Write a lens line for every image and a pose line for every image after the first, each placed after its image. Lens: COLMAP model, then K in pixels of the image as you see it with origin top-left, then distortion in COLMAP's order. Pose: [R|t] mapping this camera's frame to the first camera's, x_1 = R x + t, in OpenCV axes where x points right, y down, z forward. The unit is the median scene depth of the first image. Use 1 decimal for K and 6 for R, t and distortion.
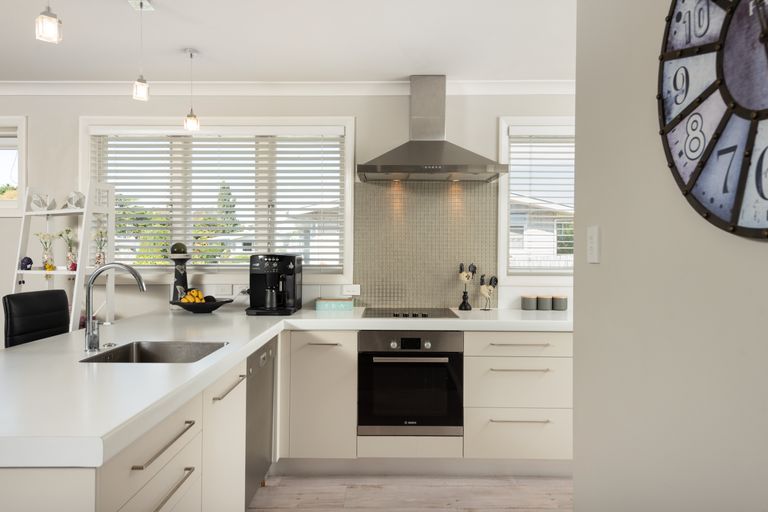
lens RADIAL K [[503.6, 0, 384.0], [0, 503.6, 256.0], [0, 0, 1]] dist [0.008978, 0.001391]
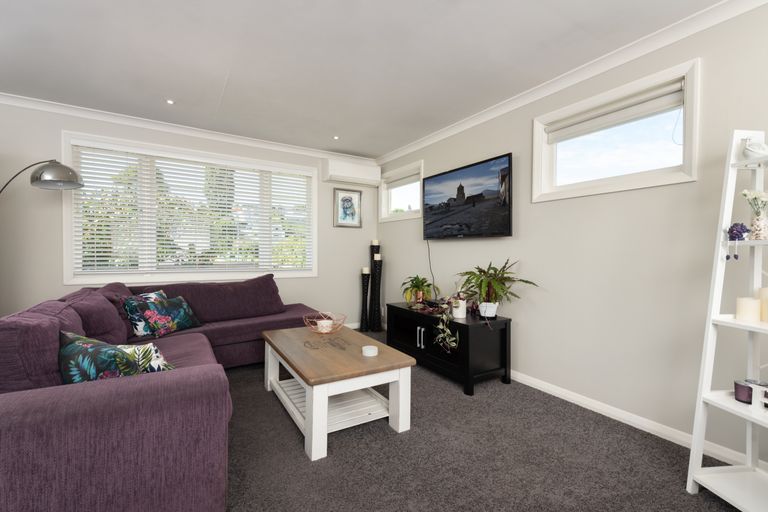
lens RADIAL K [[338.1, 0, 384.0], [0, 338.1, 256.0], [0, 0, 1]] dist [0.000181, 0.000008]
pose [[0.523838, 0.014962, -0.851686, -0.516388], [-0.004753, 0.999881, 0.014643, 0.041886], [0.851805, -0.003623, 0.523847, 0.279547]]
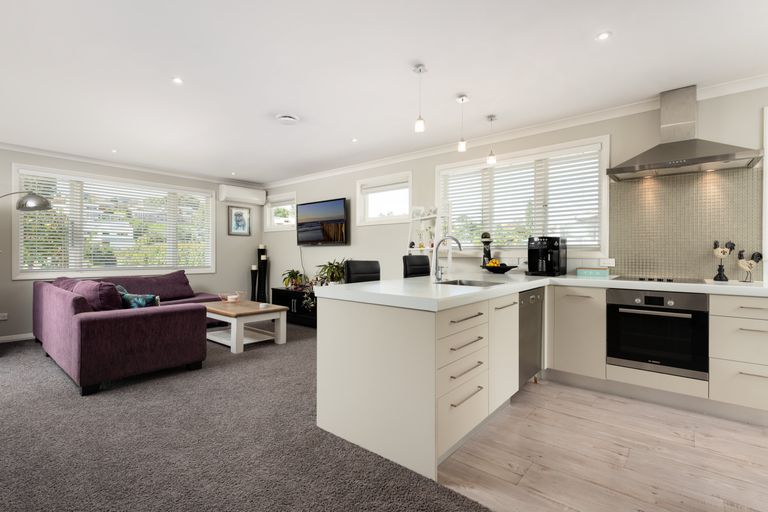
lens RADIAL K [[356.8, 0, 391.2], [0, 356.8, 251.3], [0, 0, 1]] dist [0.004127, -0.000381]
pose [[0.780354, -0.005707, -0.625312, 0.092317], [0.002431, 0.999978, -0.006093, 0.046138], [0.625333, 0.003235, 0.780351, -0.126964]]
